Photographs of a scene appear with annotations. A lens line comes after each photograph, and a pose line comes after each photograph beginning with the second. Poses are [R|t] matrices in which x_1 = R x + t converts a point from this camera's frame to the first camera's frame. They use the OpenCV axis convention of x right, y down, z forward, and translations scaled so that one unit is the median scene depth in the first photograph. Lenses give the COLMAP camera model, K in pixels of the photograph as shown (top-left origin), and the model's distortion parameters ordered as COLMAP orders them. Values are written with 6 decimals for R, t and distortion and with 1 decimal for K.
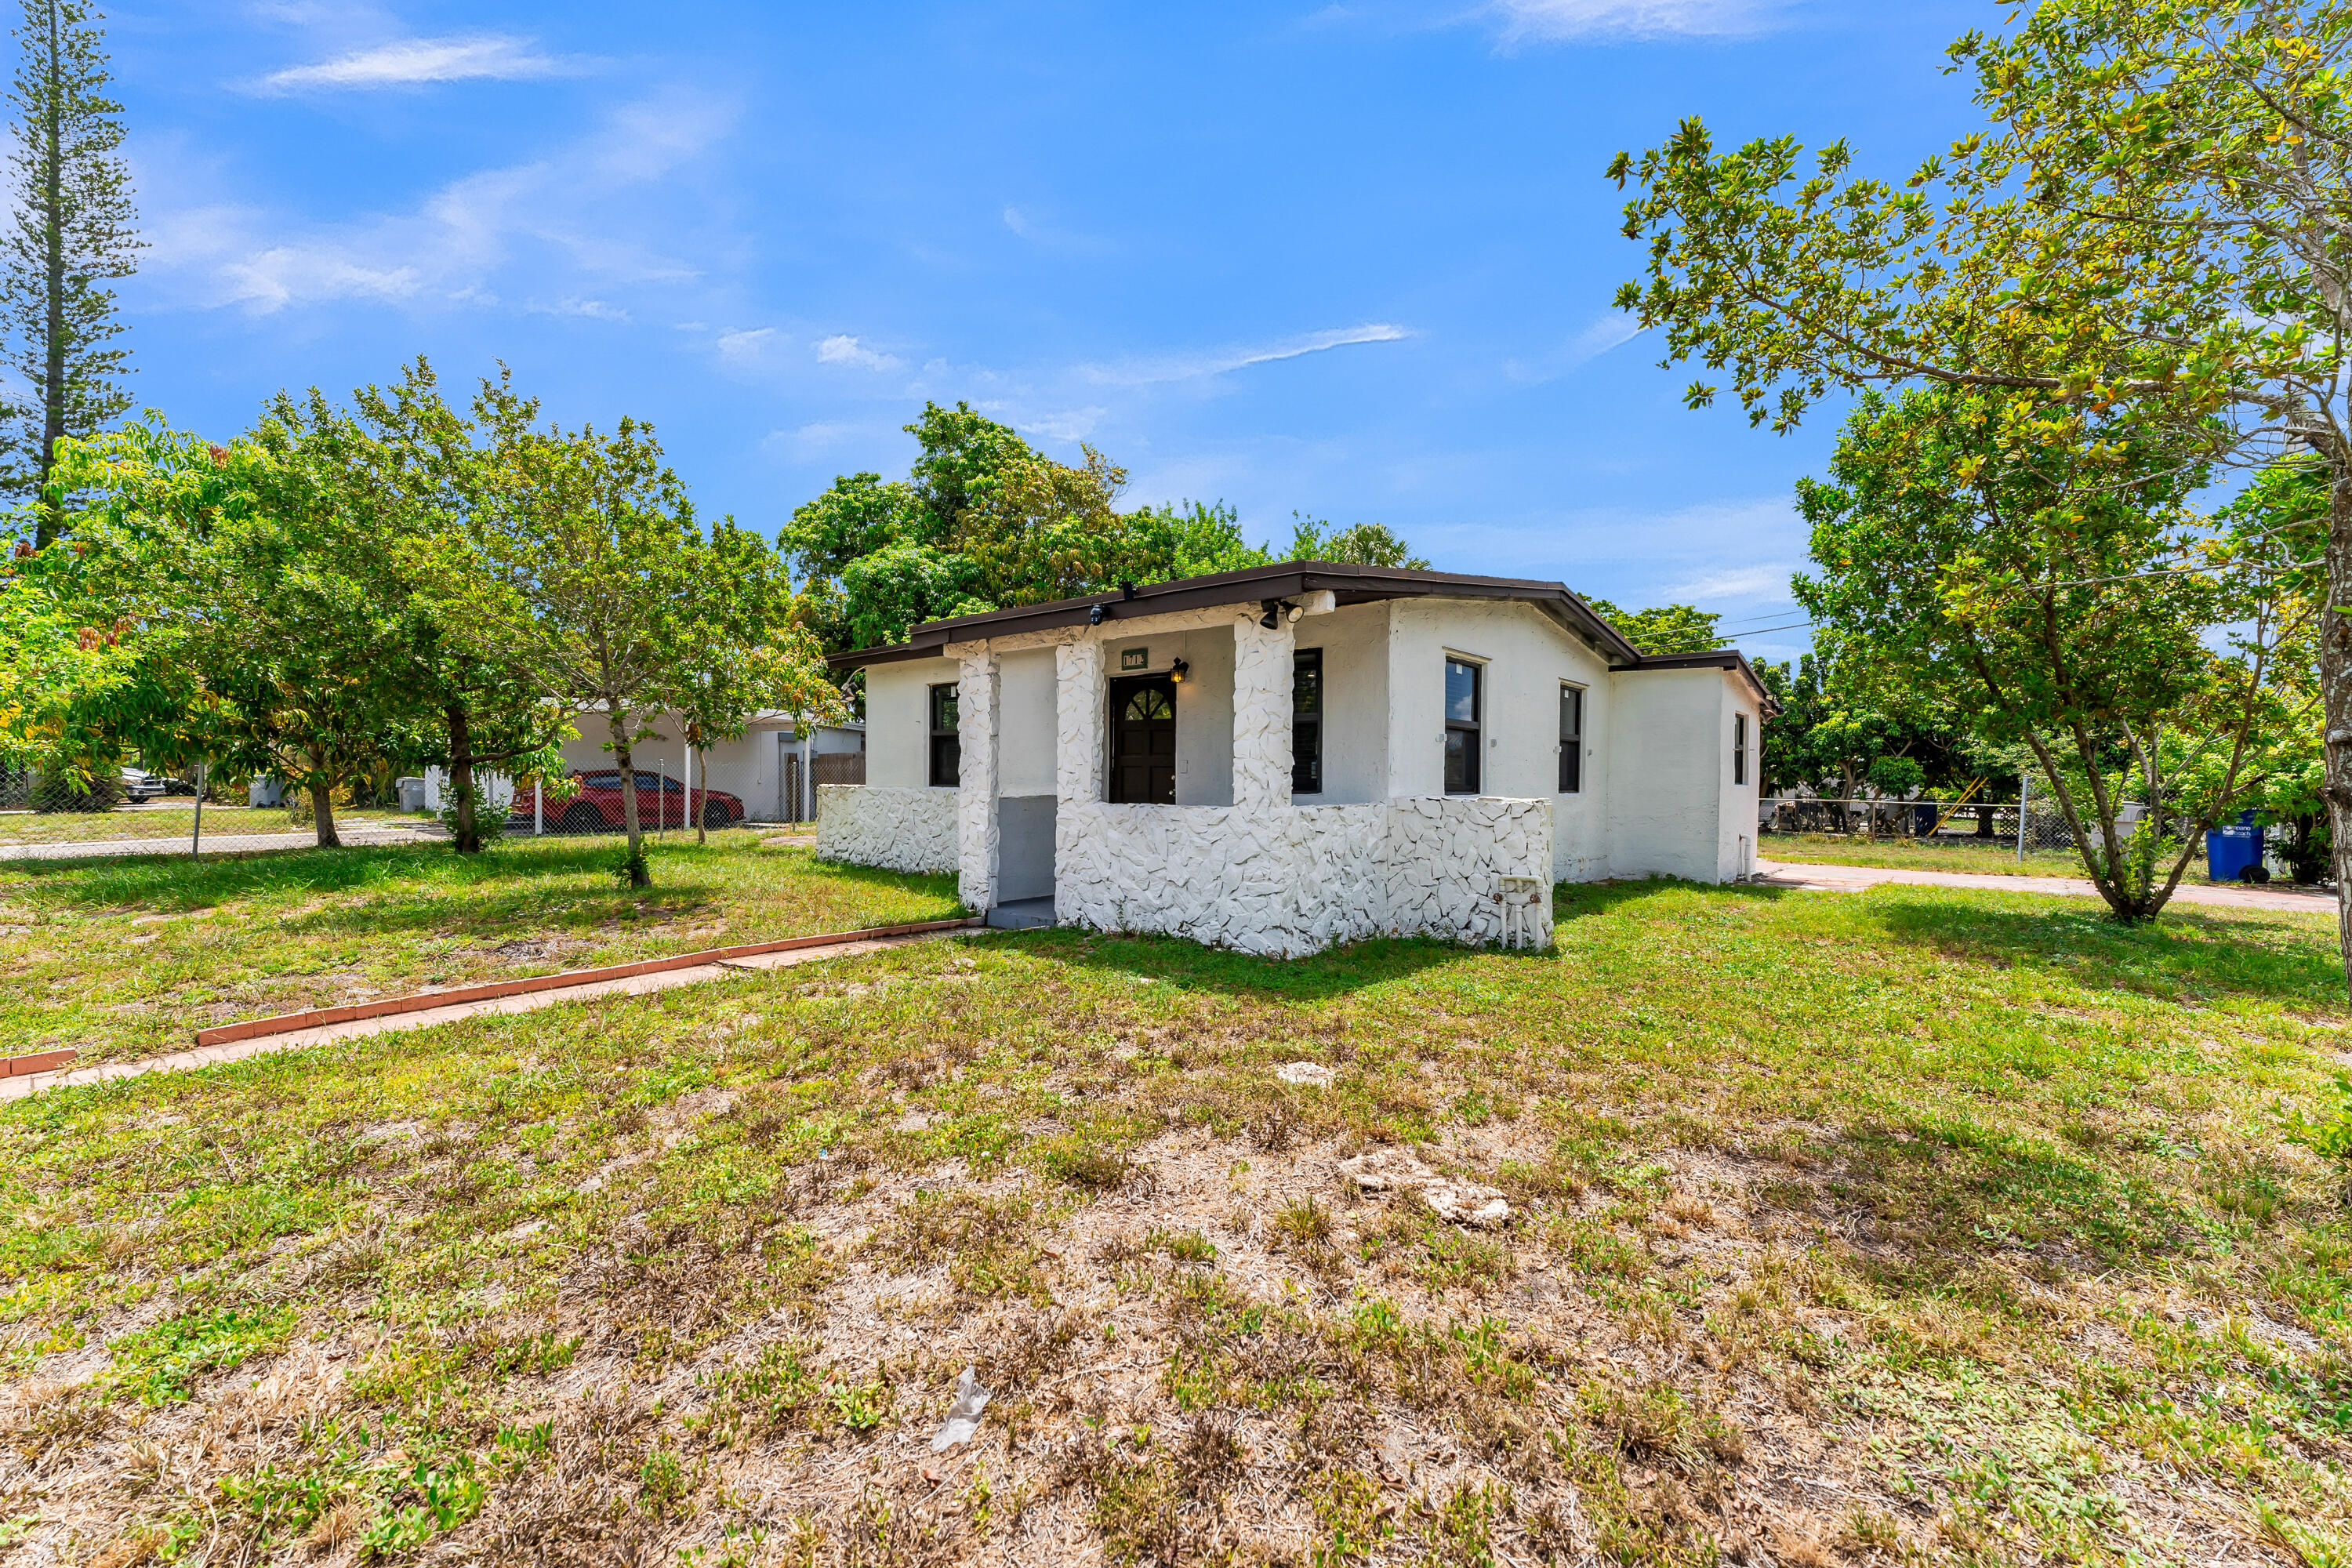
lens RADIAL K [[957.0, 0, 1176.0], [0, 957.0, 784.0], [0, 0, 1]] dist [-0.000324, 0.017102]
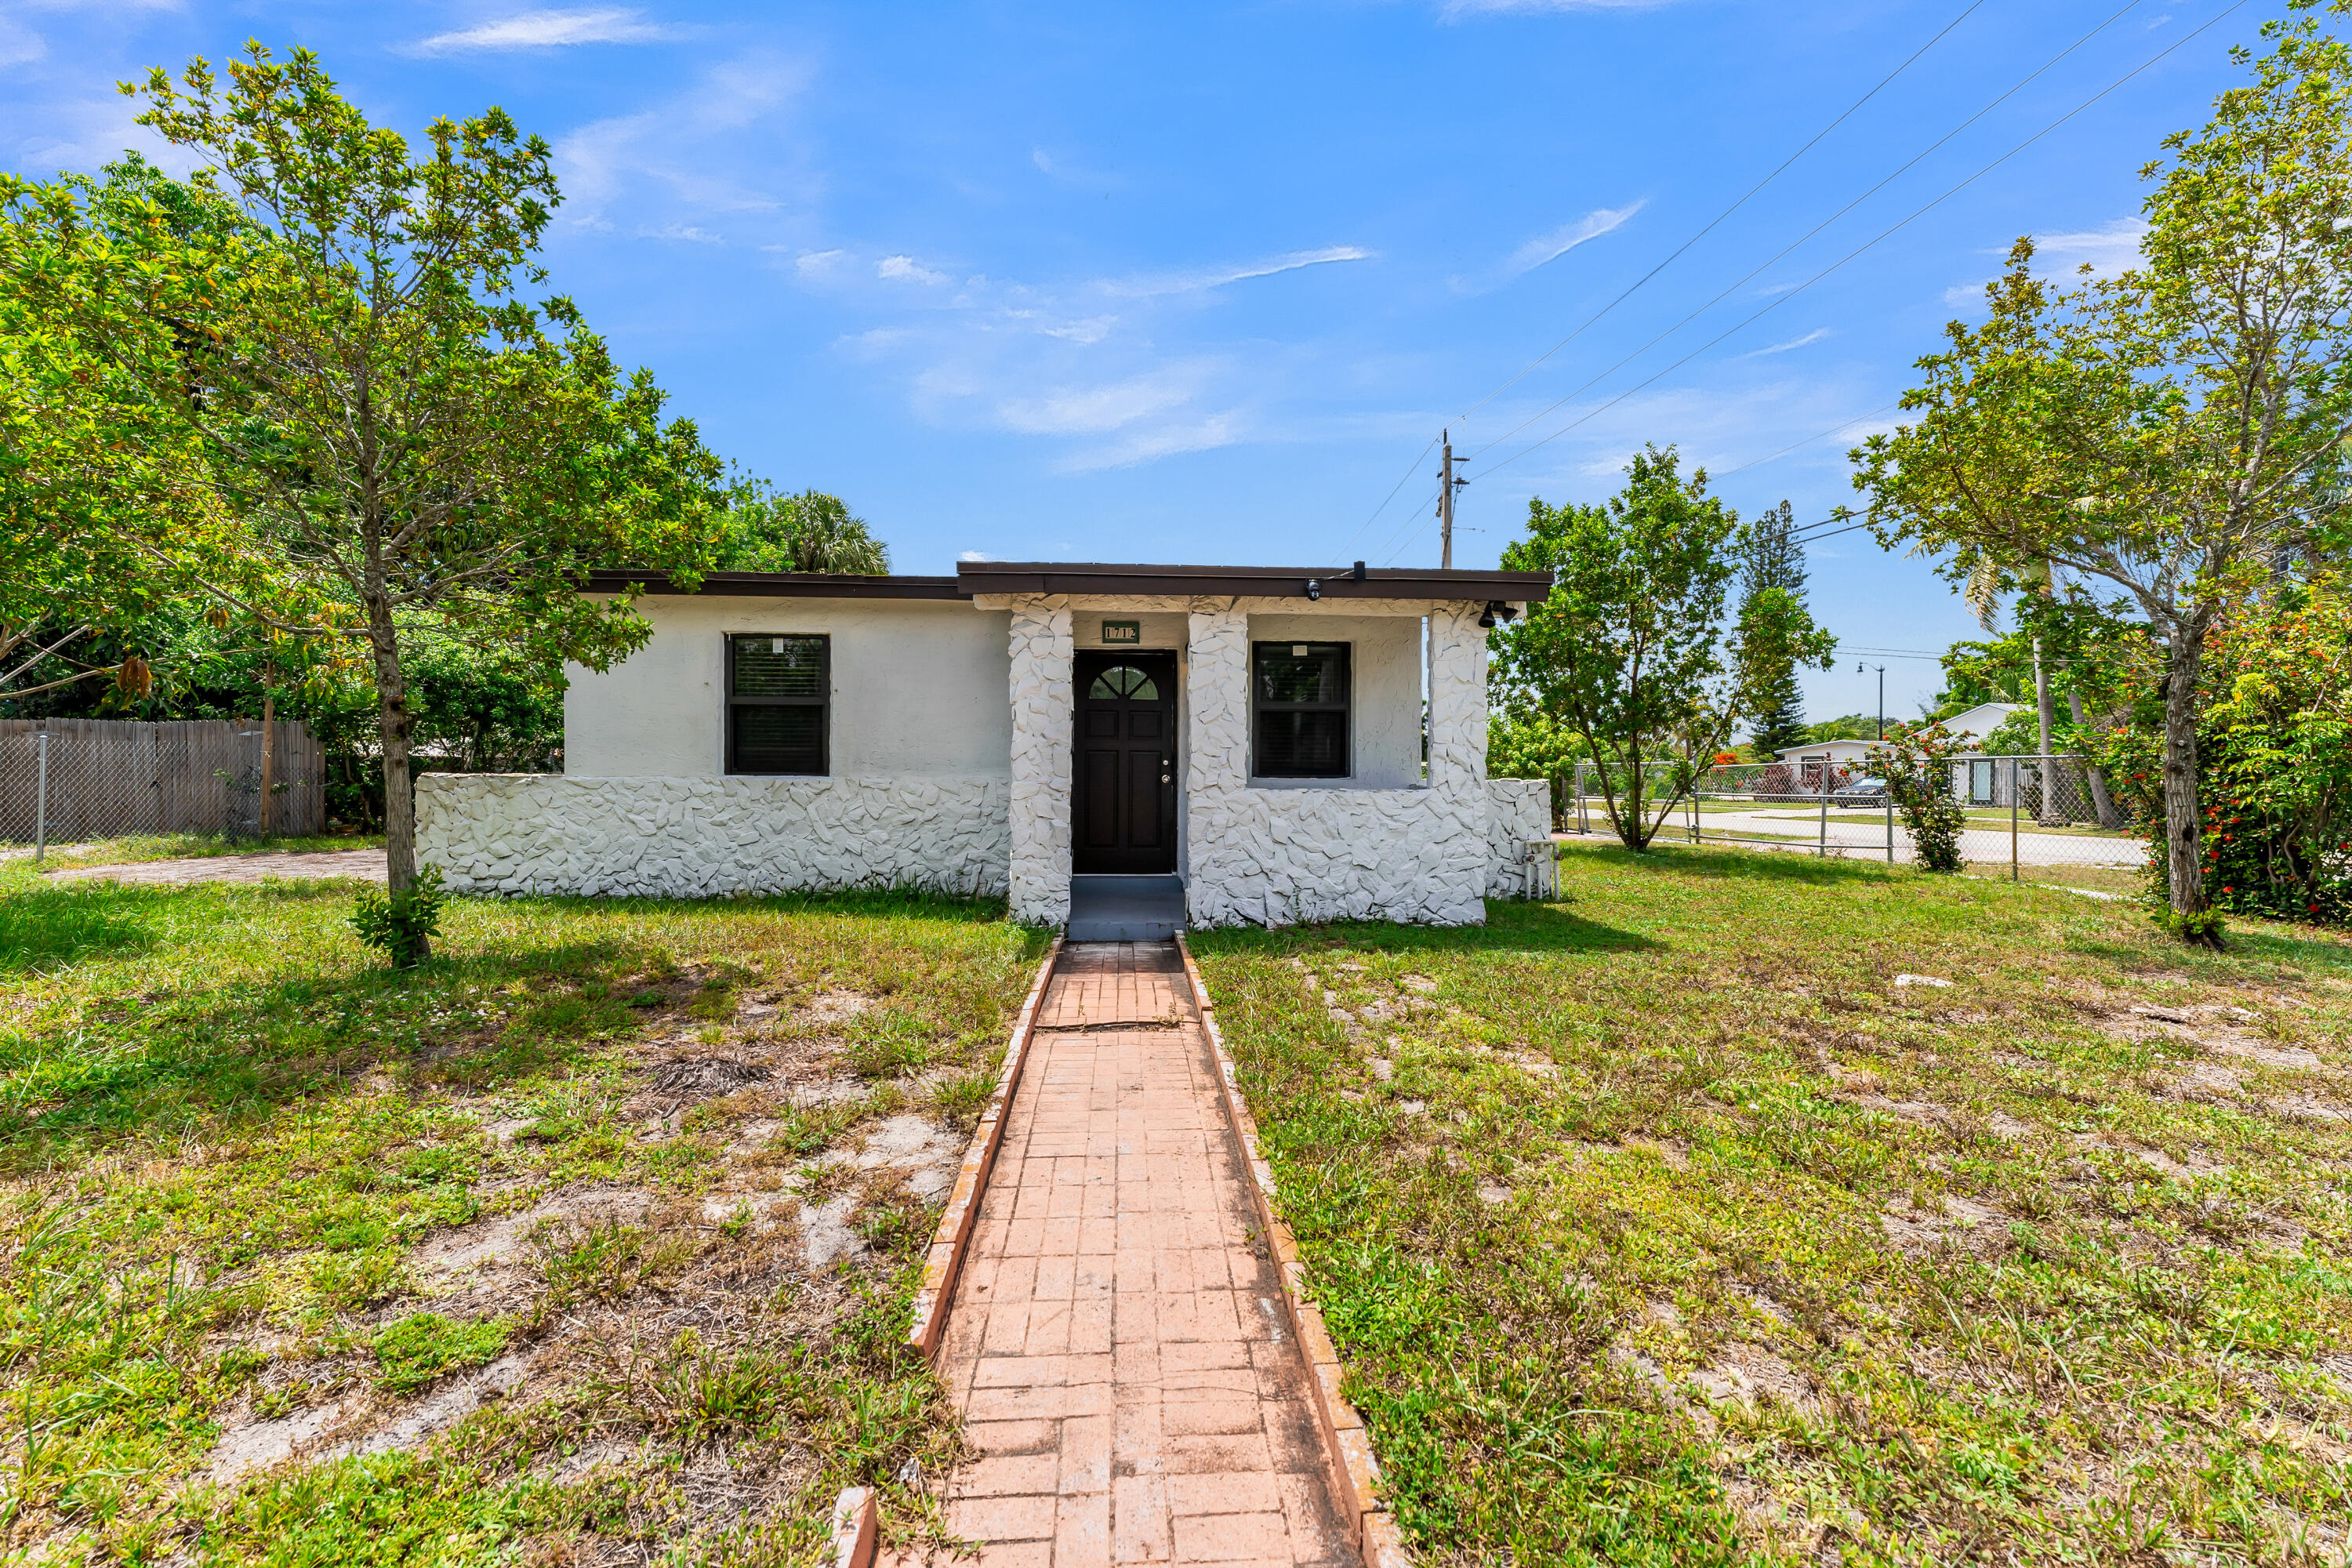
lens RADIAL K [[957.0, 0, 1176.0], [0, 957.0, 784.0], [0, 0, 1]] dist [-0.000324, 0.017102]
pose [[0.722650, -0.011367, 0.691121, -0.226759], [0.003610, 0.999913, 0.012671, 0.000701], [-0.691205, -0.006662, 0.722628, 0.110325]]
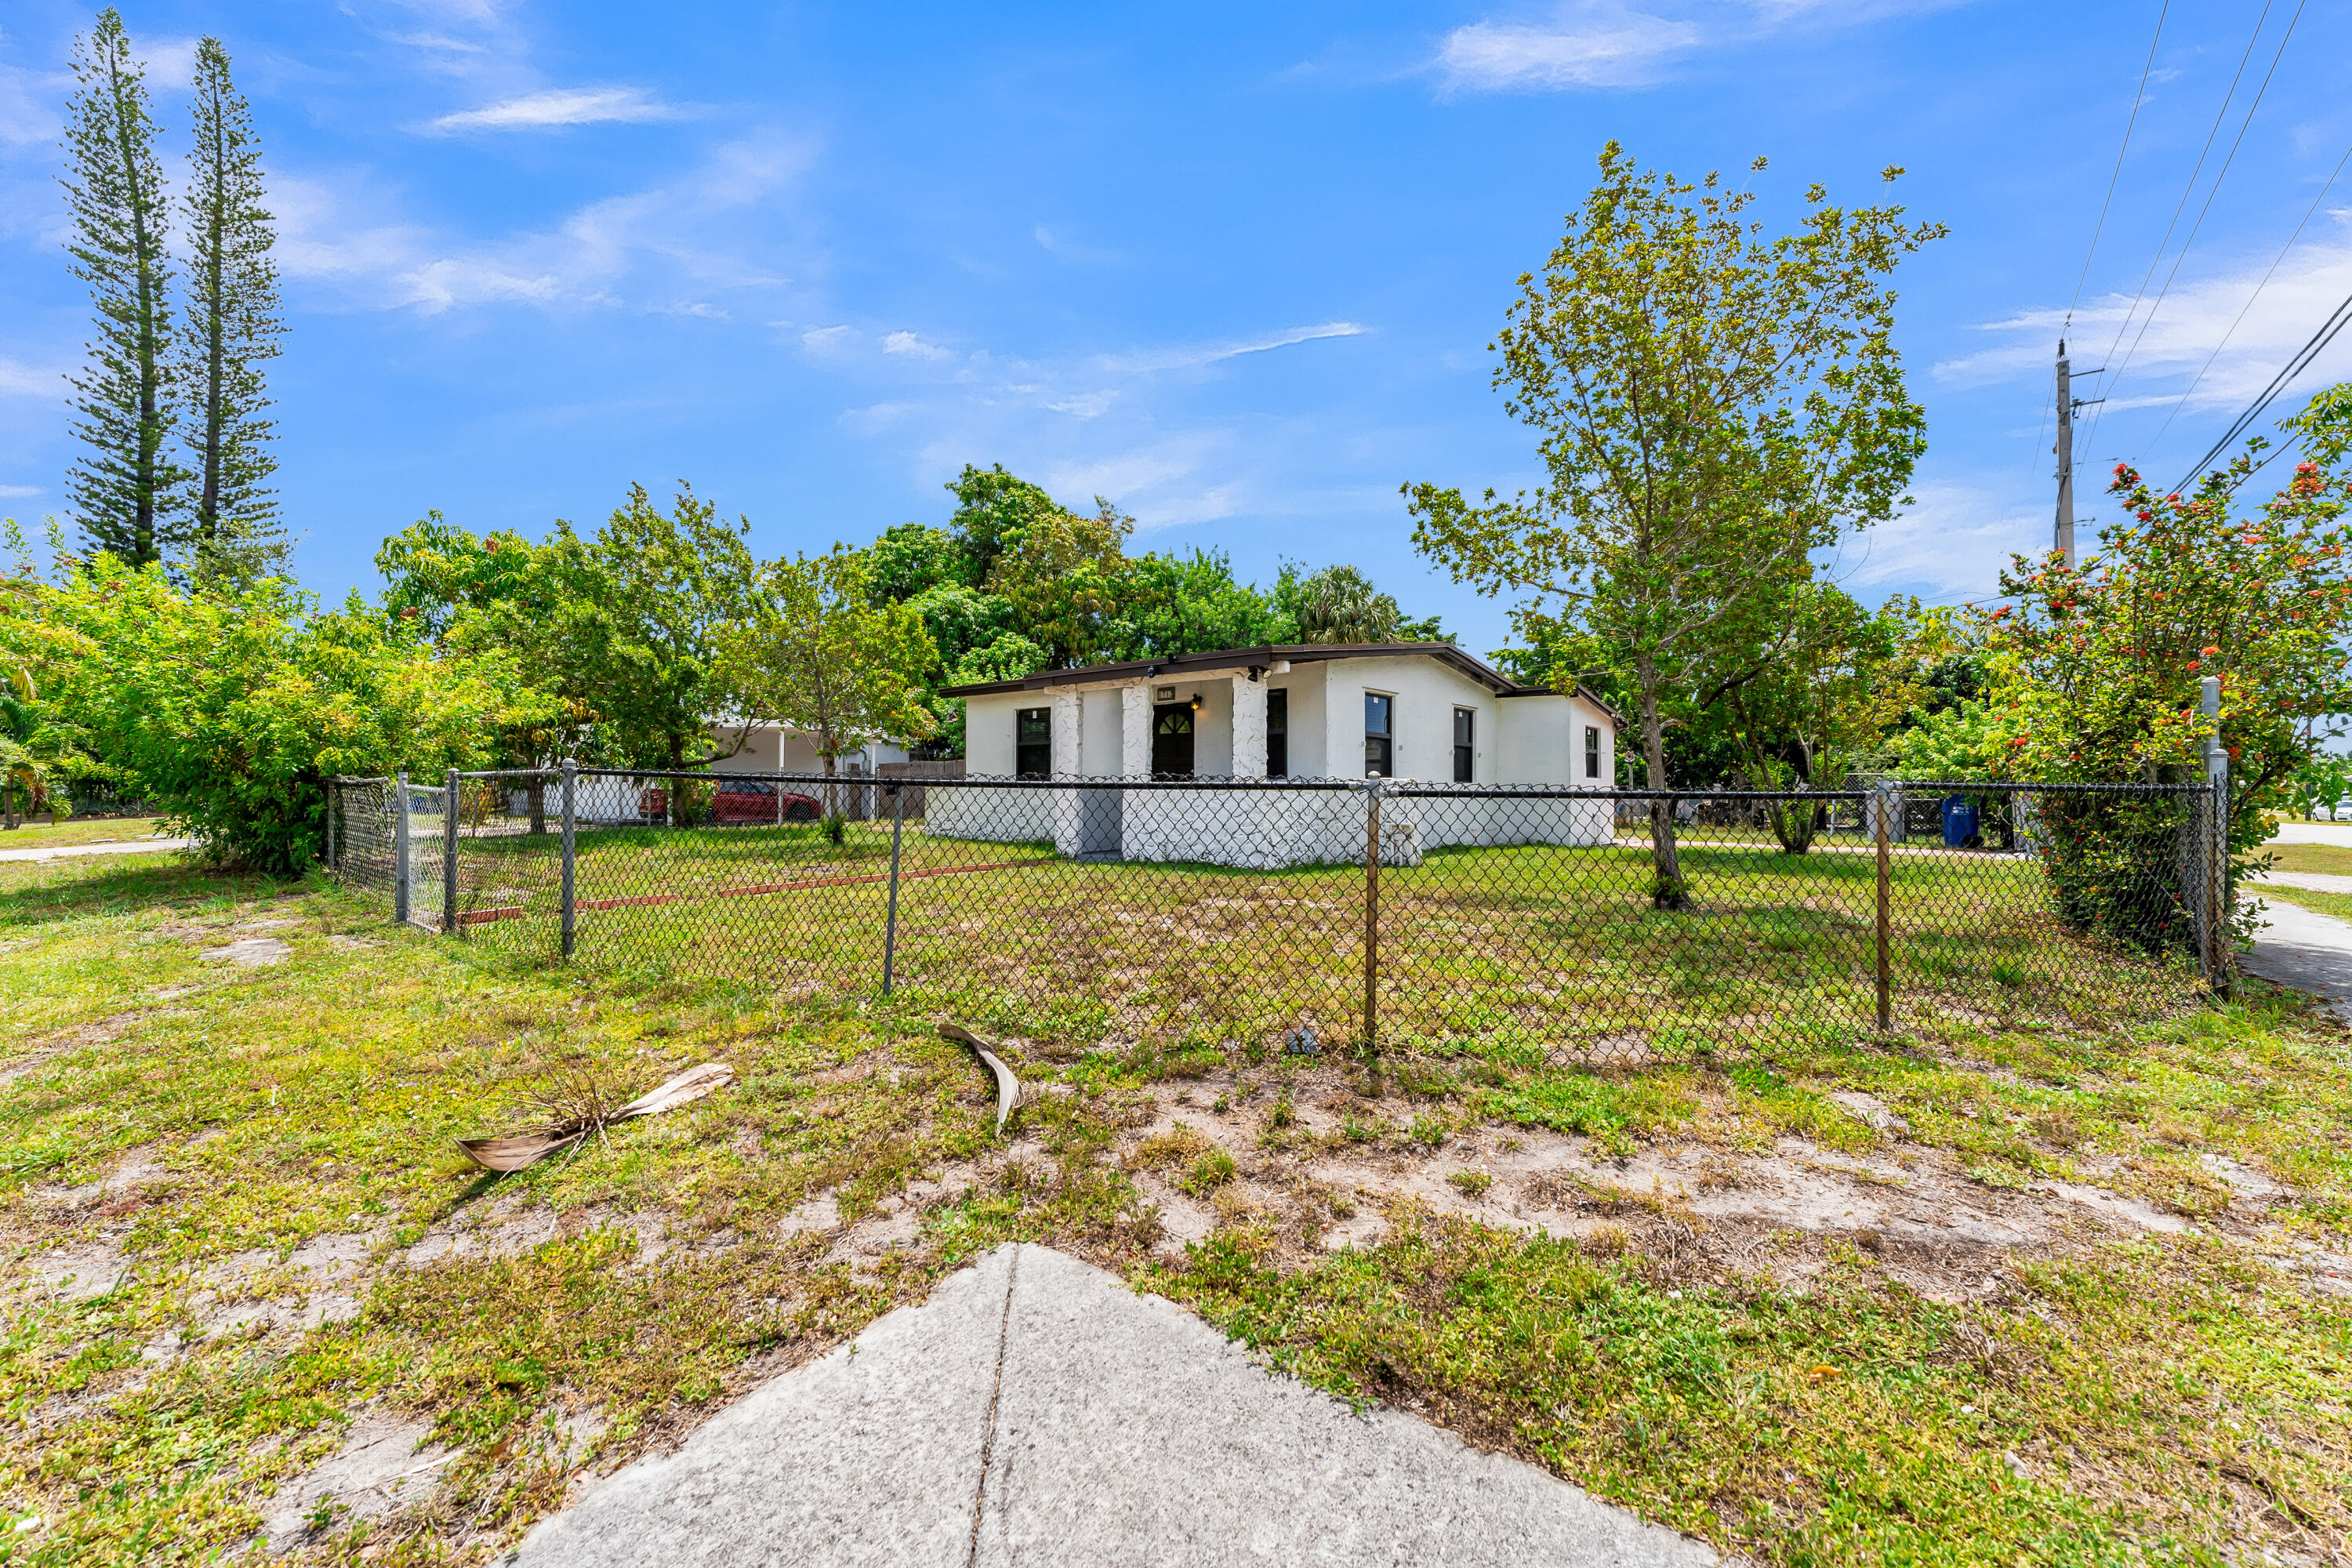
lens RADIAL K [[957.0, 0, 1176.0], [0, 957.0, 784.0], [0, 0, 1]] dist [-0.000324, 0.017102]
pose [[0.999942, -0.005827, 0.009108, -0.015149], [0.005945, 0.999899, -0.012898, 0.011877], [-0.009032, 0.012951, 0.999875, -0.187675]]
